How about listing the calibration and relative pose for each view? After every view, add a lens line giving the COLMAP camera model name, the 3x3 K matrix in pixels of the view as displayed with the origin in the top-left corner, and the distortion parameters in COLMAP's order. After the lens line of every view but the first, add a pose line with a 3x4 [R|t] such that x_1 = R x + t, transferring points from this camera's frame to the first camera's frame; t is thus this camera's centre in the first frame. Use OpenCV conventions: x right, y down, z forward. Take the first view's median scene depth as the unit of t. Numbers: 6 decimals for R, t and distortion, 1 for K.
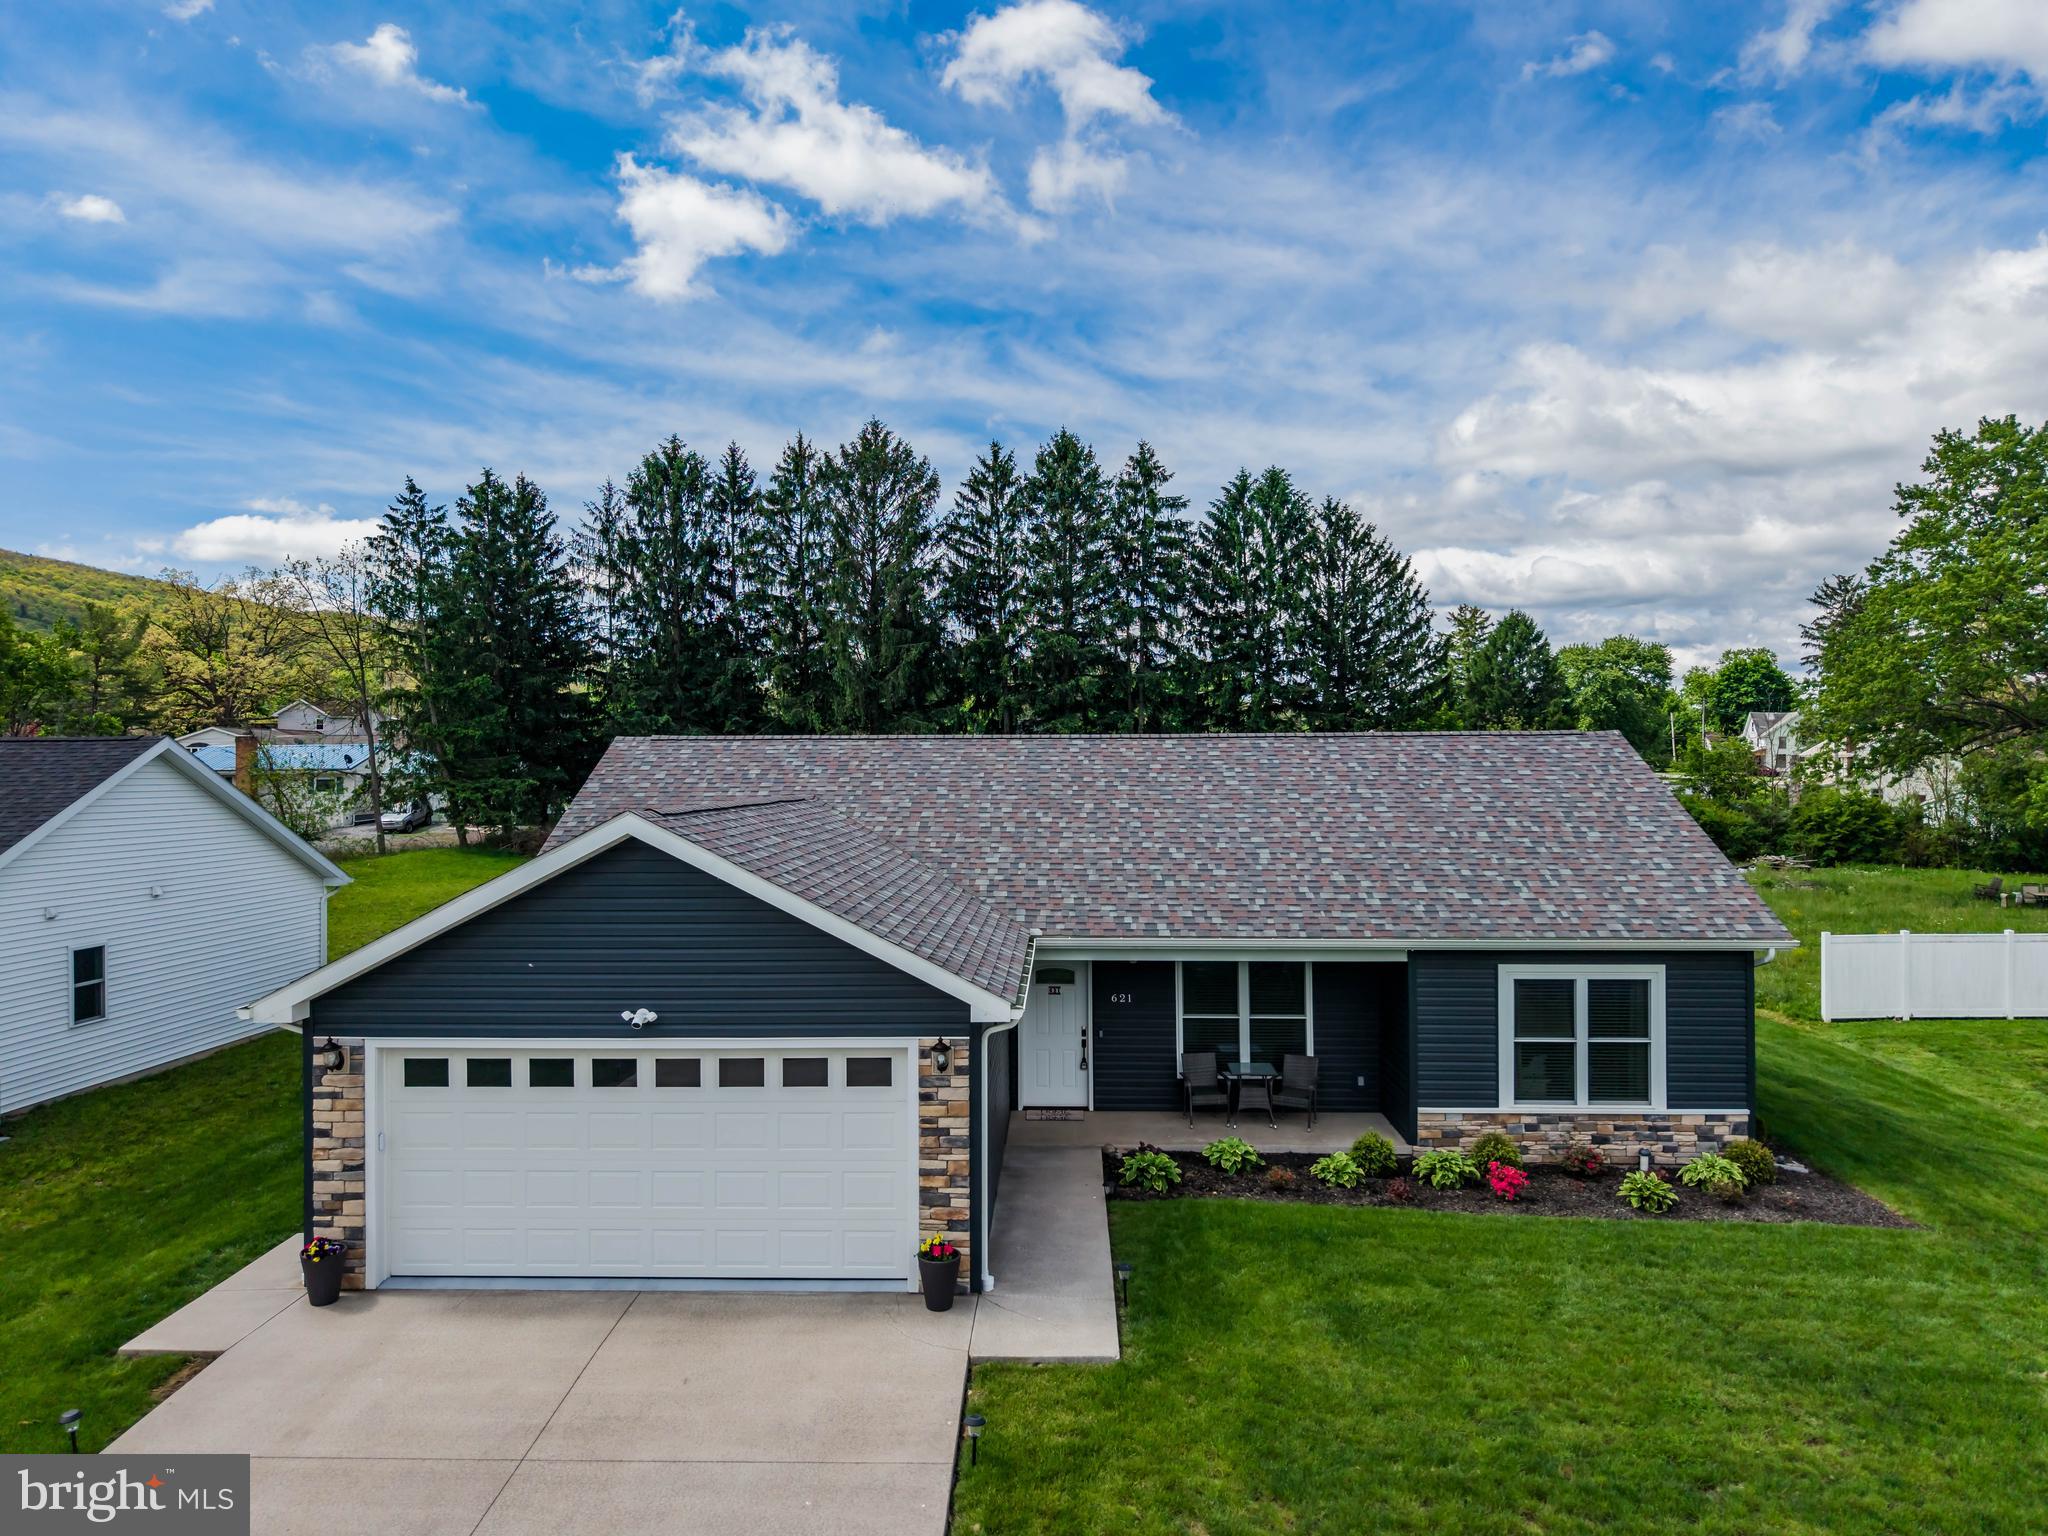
lens RADIAL K [[1396.2, 0, 999.7], [0, 1396.2, 774.3], [0, 0, 1]] dist [0.010830, -0.007890]
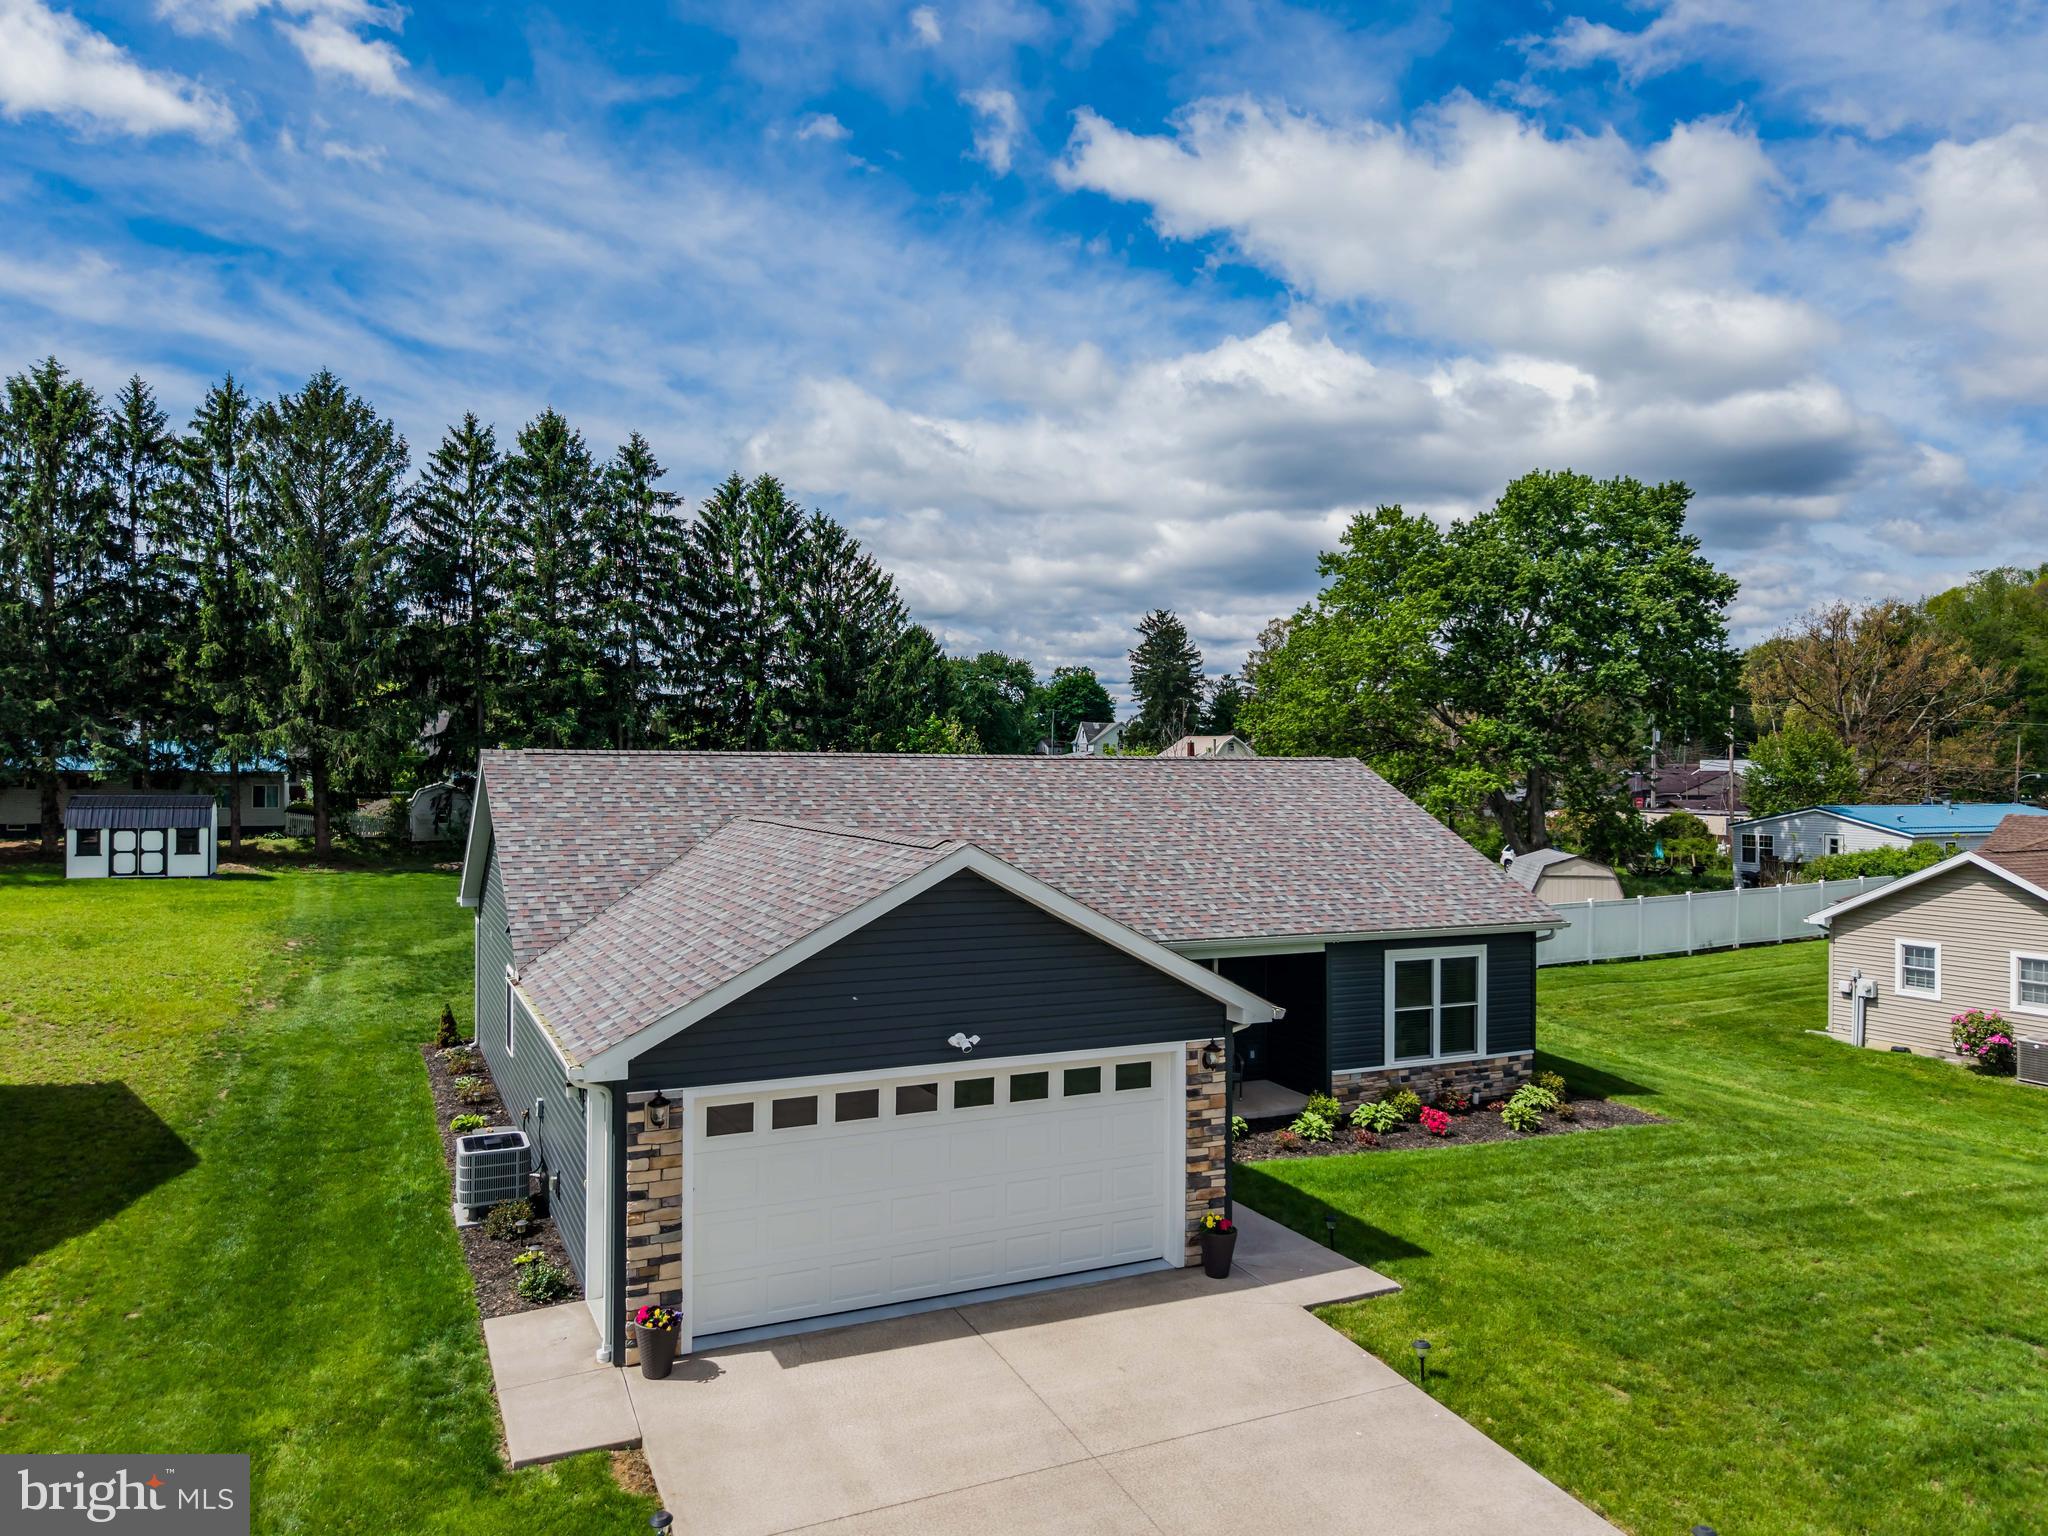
lens RADIAL K [[1362.8, 0, 1087.7], [0, 1362.8, 798.3], [0, 0, 1]] dist [0.027962, -0.059019]
pose [[0.887611, 0.001831, 0.460591, -0.442186], [-0.010409, 0.999816, 0.016084, -0.016756], [-0.460477, -0.019071, 0.887467, 0.045332]]
